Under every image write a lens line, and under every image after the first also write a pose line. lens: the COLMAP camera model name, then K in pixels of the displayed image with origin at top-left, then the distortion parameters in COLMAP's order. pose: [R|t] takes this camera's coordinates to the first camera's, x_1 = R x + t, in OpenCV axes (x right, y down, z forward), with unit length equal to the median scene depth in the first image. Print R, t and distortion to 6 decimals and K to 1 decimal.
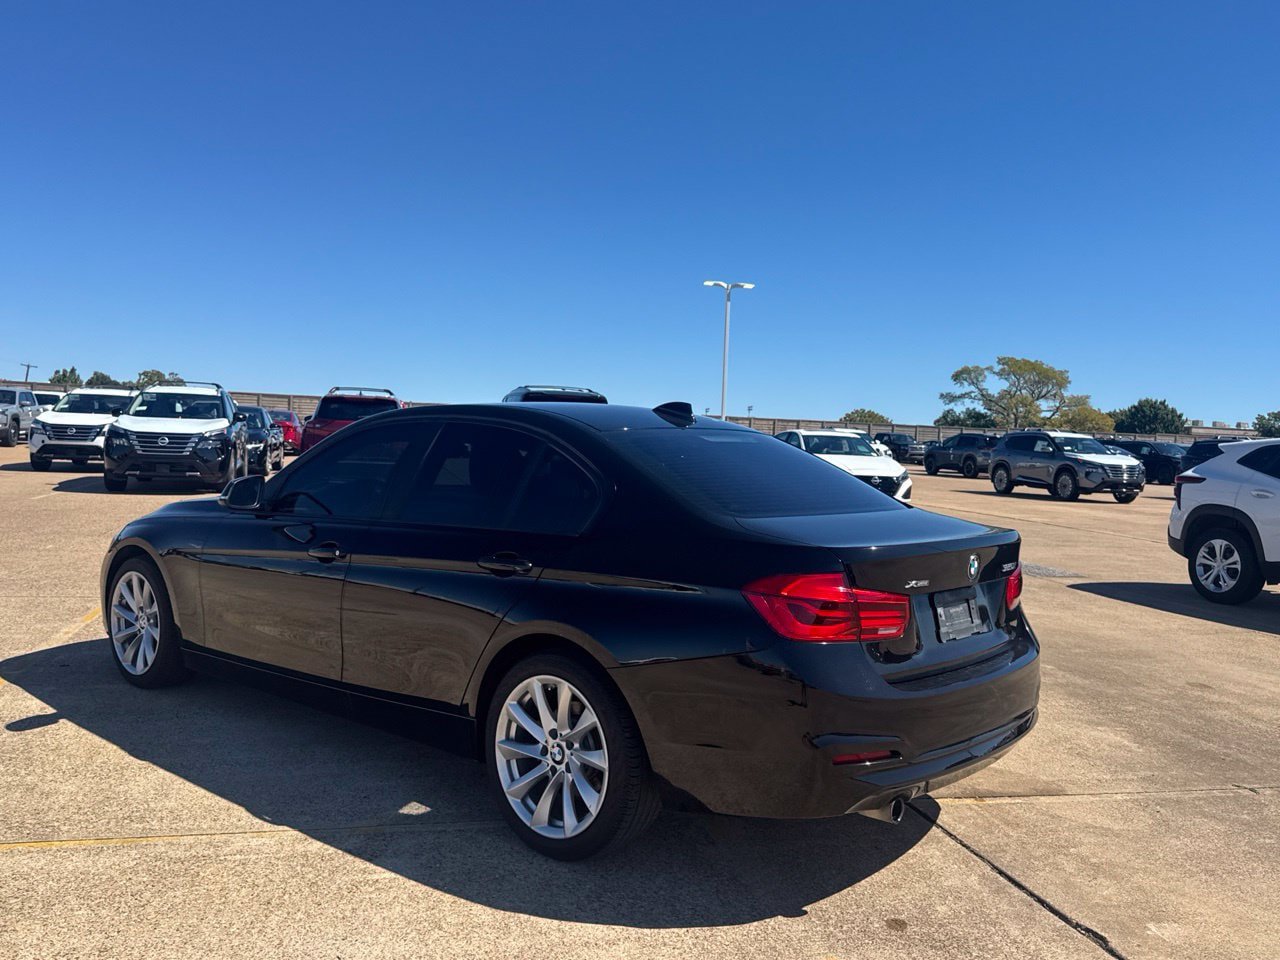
lens RADIAL K [[1068.2, 0, 636.0], [0, 1068.2, 499.1], [0, 0, 1]] dist [0.116811, -0.198027]
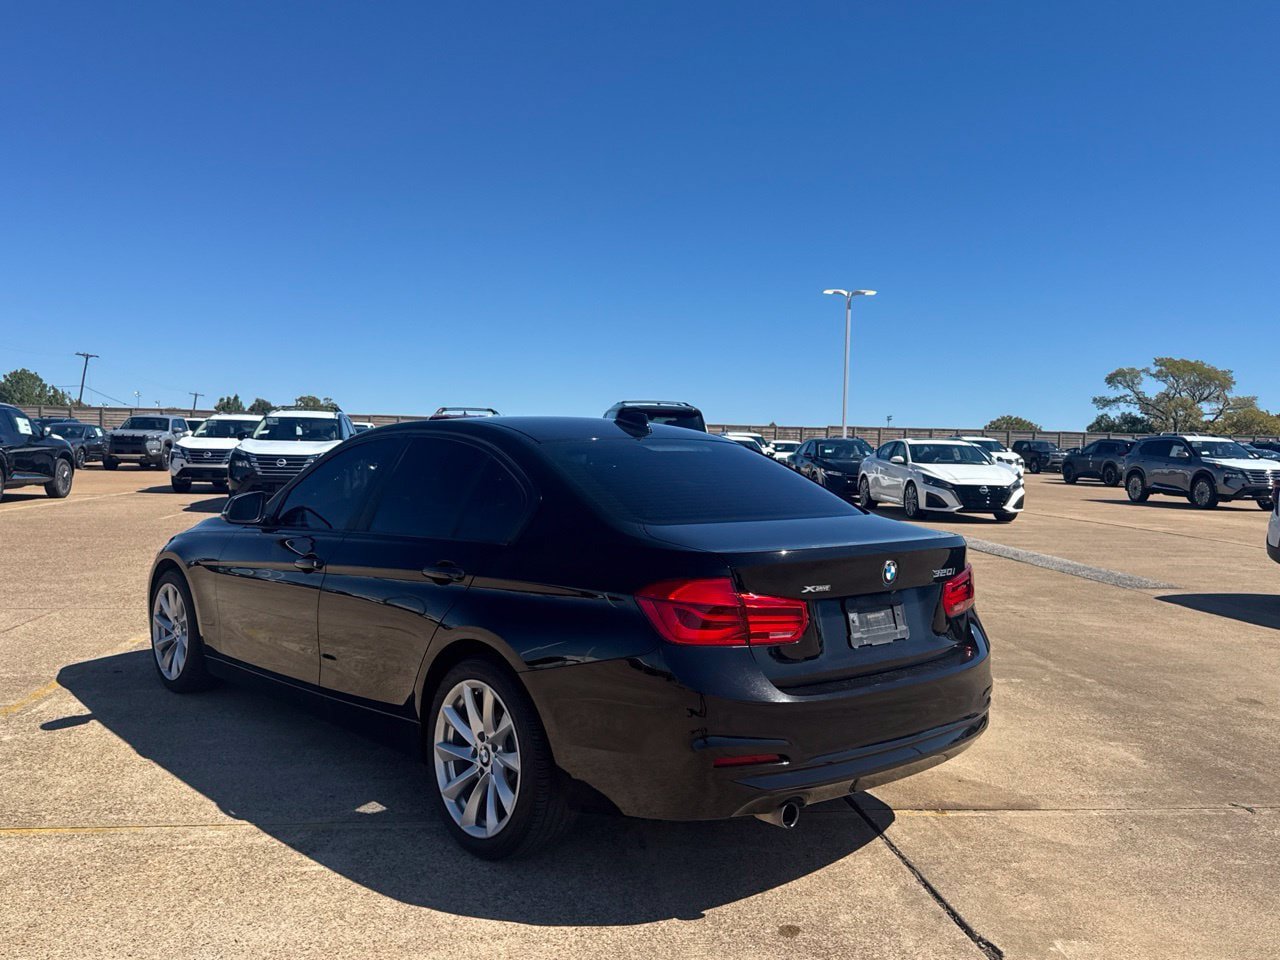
lens RADIAL K [[1068.2, 0, 636.8], [0, 1068.2, 491.4], [0, 0, 1]] dist [0.116811, -0.198027]
pose [[0.991894, -0.014538, -0.126232, 0.186691], [0.011958, 0.999704, -0.021171, 0.005470], [0.126503, 0.019490, 0.991775, -0.013398]]
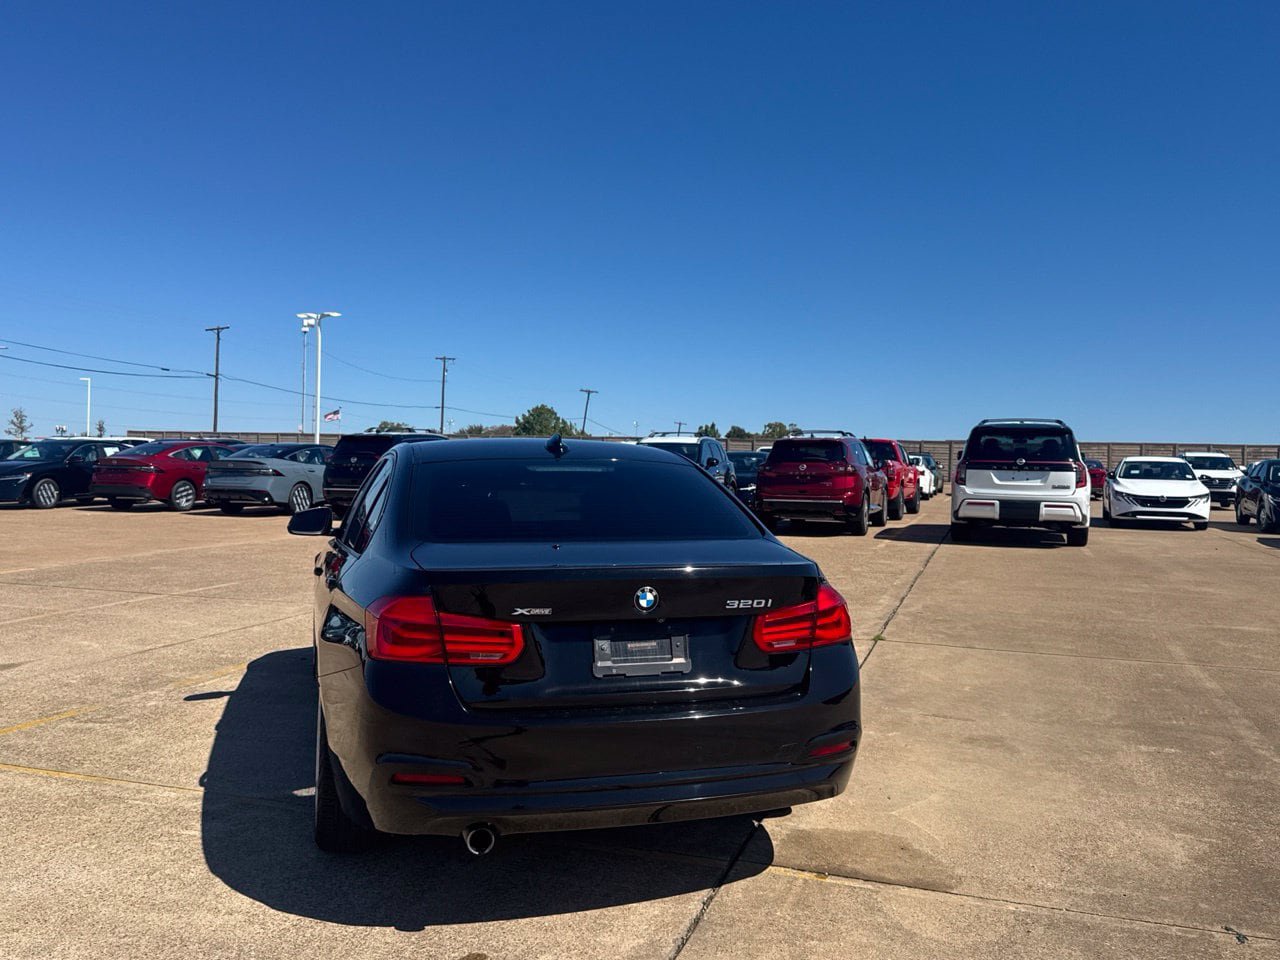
lens RADIAL K [[1068.2, 0, 634.5], [0, 1068.2, 497.2], [0, 0, 1]] dist [0.116811, -0.198027]
pose [[0.846809, -0.007369, -0.531847, 0.717095], [-0.014686, 0.999199, -0.037228, 0.007834], [0.531695, 0.039336, 0.846022, 0.186760]]
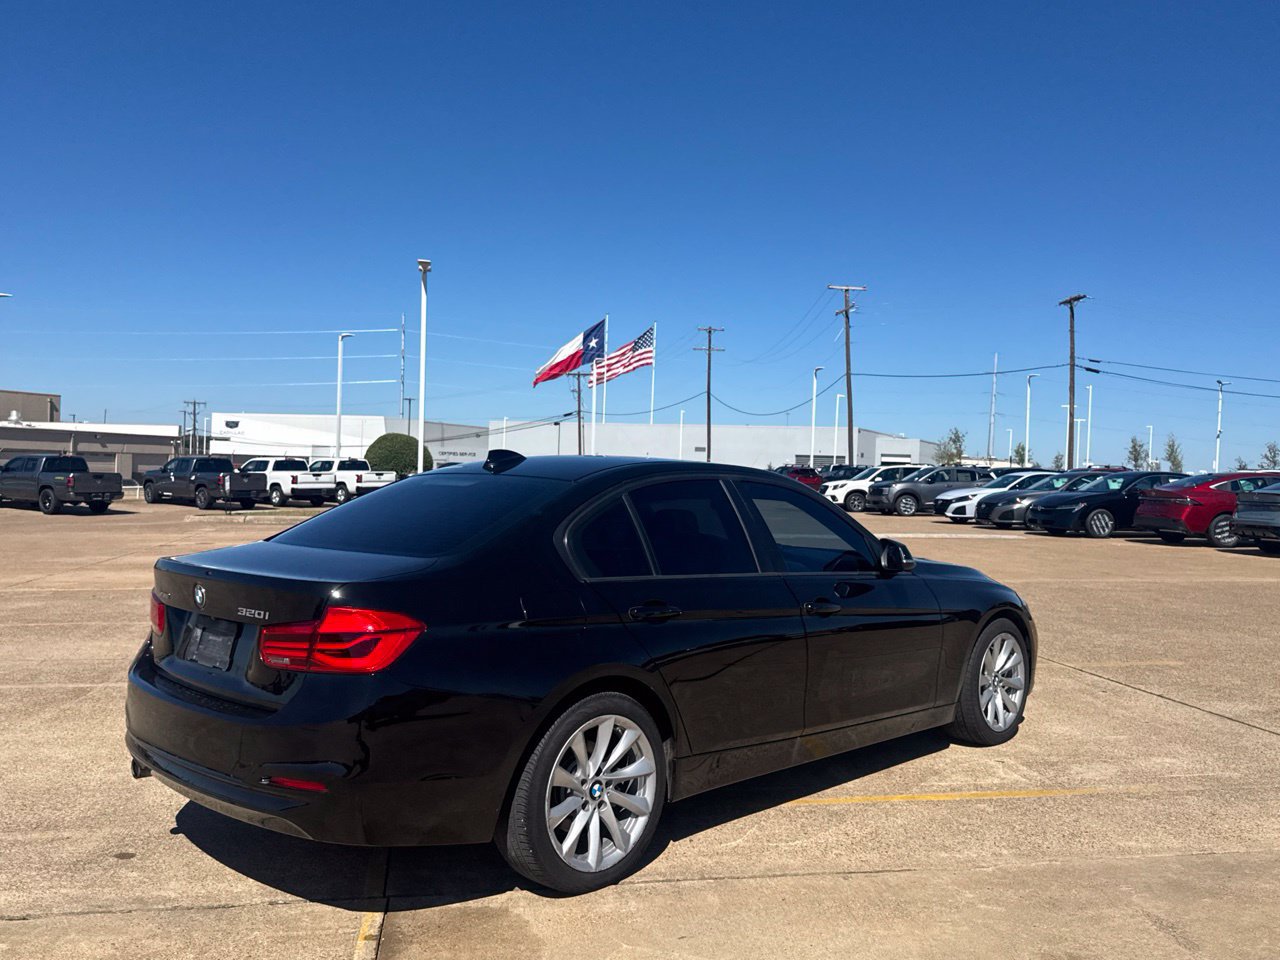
lens RADIAL K [[1068.2, 0, 623.8], [0, 1068.2, 489.5], [0, 0, 1]] dist [0.116811, -0.198027]
pose [[-0.075350, -0.024422, -0.996858, 1.192393], [-0.081499, 0.996506, -0.018253, -0.048624], [0.993821, 0.079867, -0.077077, 1.330087]]
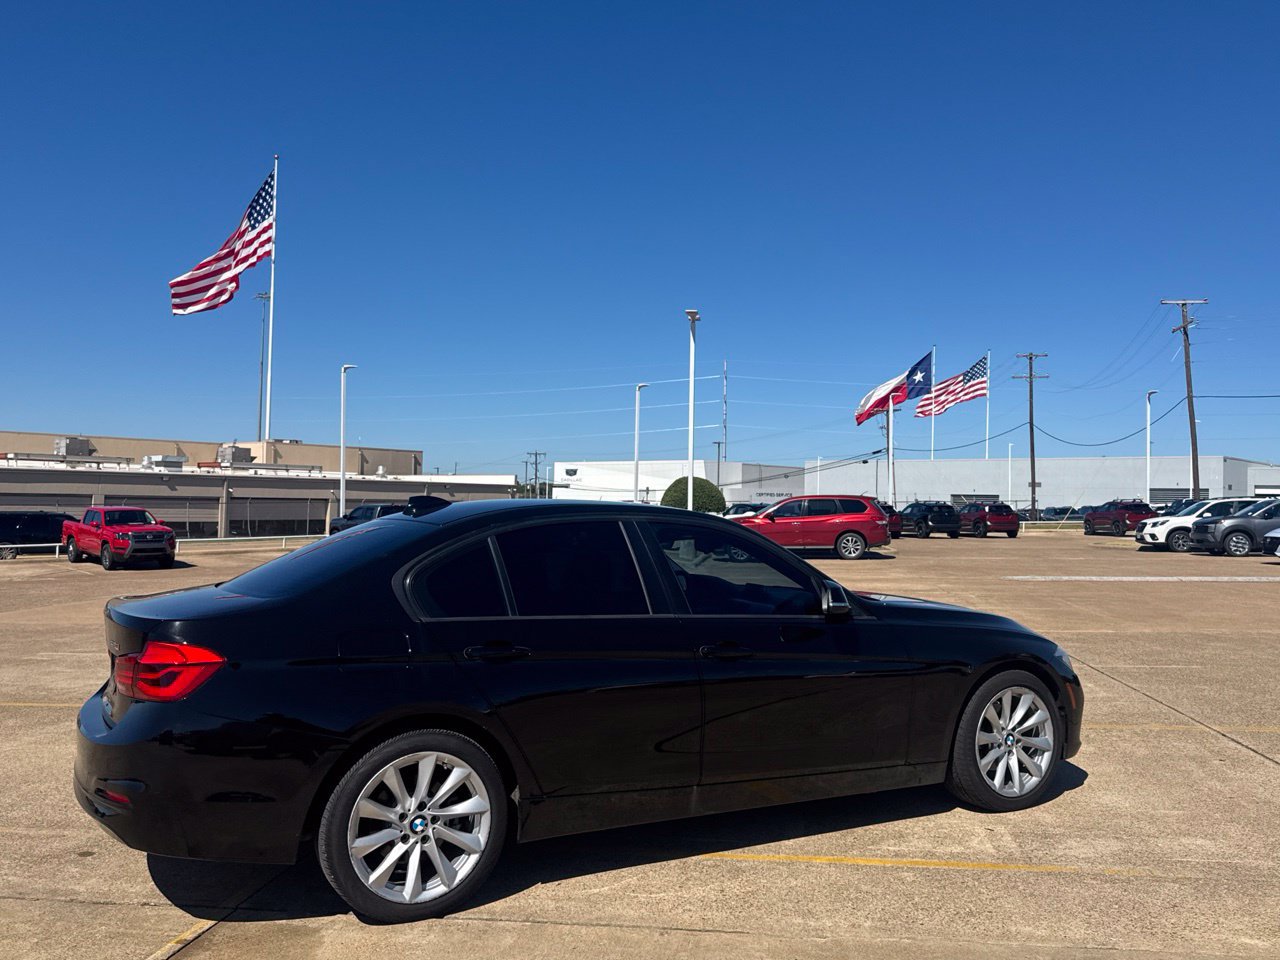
lens RADIAL K [[1068.2, 0, 622.3], [0, 1068.2, 476.1], [0, 0, 1]] dist [0.116811, -0.198027]
pose [[-0.367944, -0.068963, -0.927287, 1.110570], [-0.072023, 0.996364, -0.045522, -0.085181], [0.927054, 0.050036, -0.371573, 1.779266]]
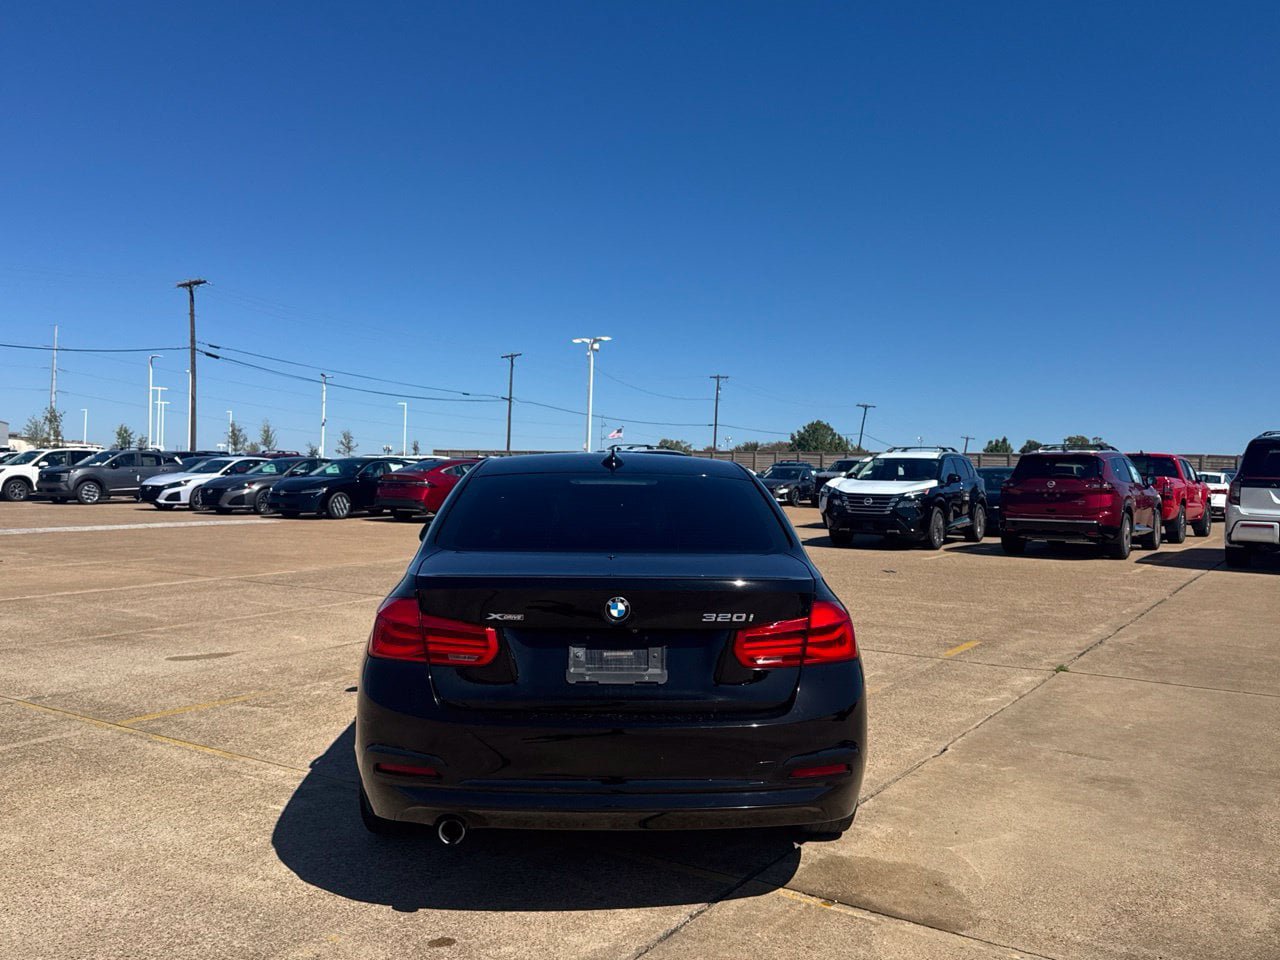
lens RADIAL K [[1068.2, 0, 635.8], [0, 1068.2, 498.7], [0, 0, 1]] dist [0.116811, -0.198027]
pose [[0.683290, -0.009298, -0.730087, 0.912910], [-0.034428, 0.998396, -0.044936, 0.006248], [0.729335, 0.055840, 0.681875, 0.325206]]
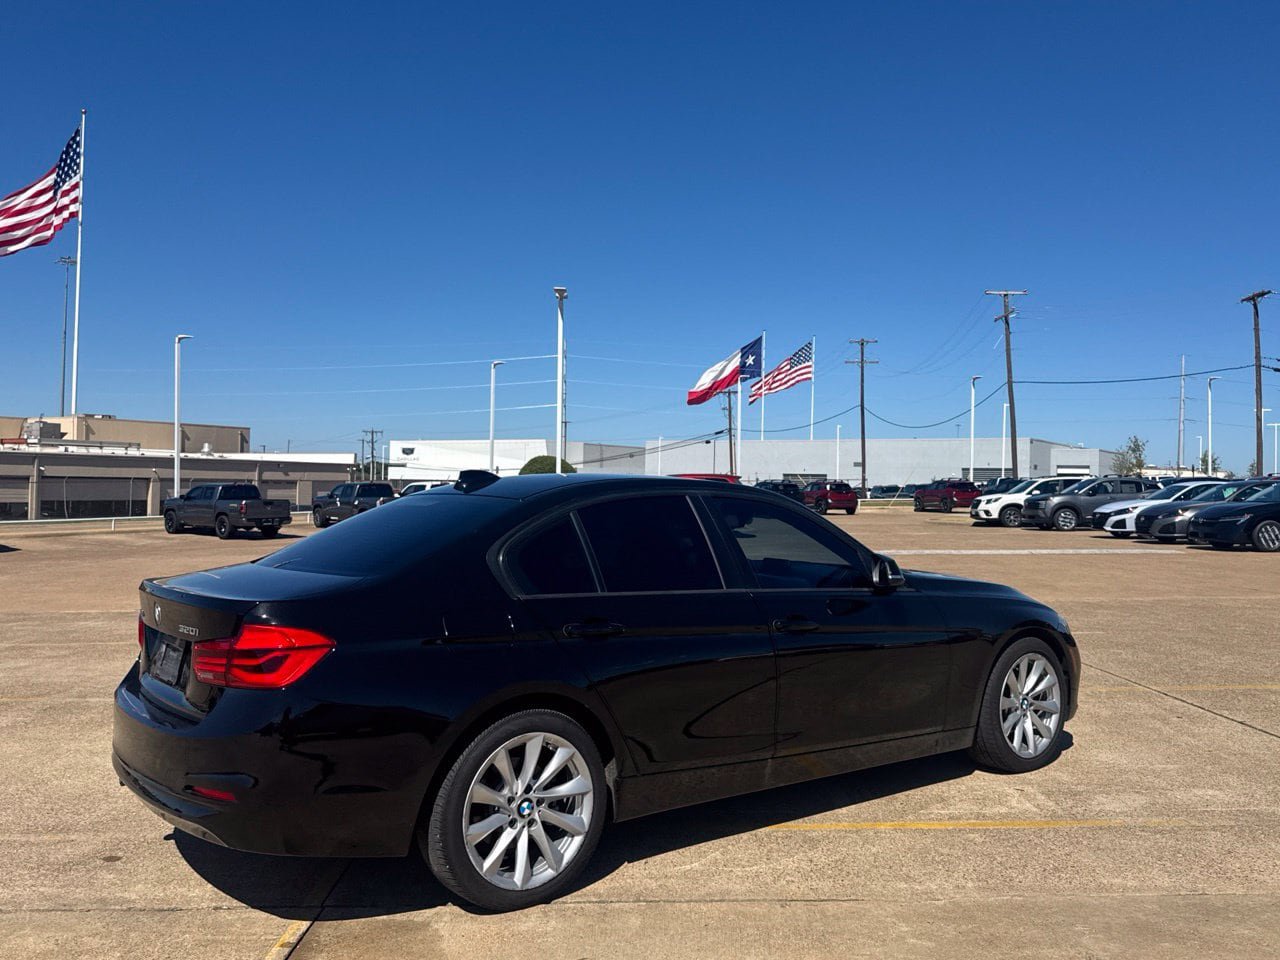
lens RADIAL K [[1068.2, 0, 624.1], [0, 1068.2, 477.0], [0, 0, 1]] dist [0.116811, -0.198027]
pose [[-0.223596, -0.050388, -0.973379, 1.165320], [-0.067495, 0.997066, -0.036110, -0.063025], [0.972342, 0.057624, -0.226341, 1.538795]]
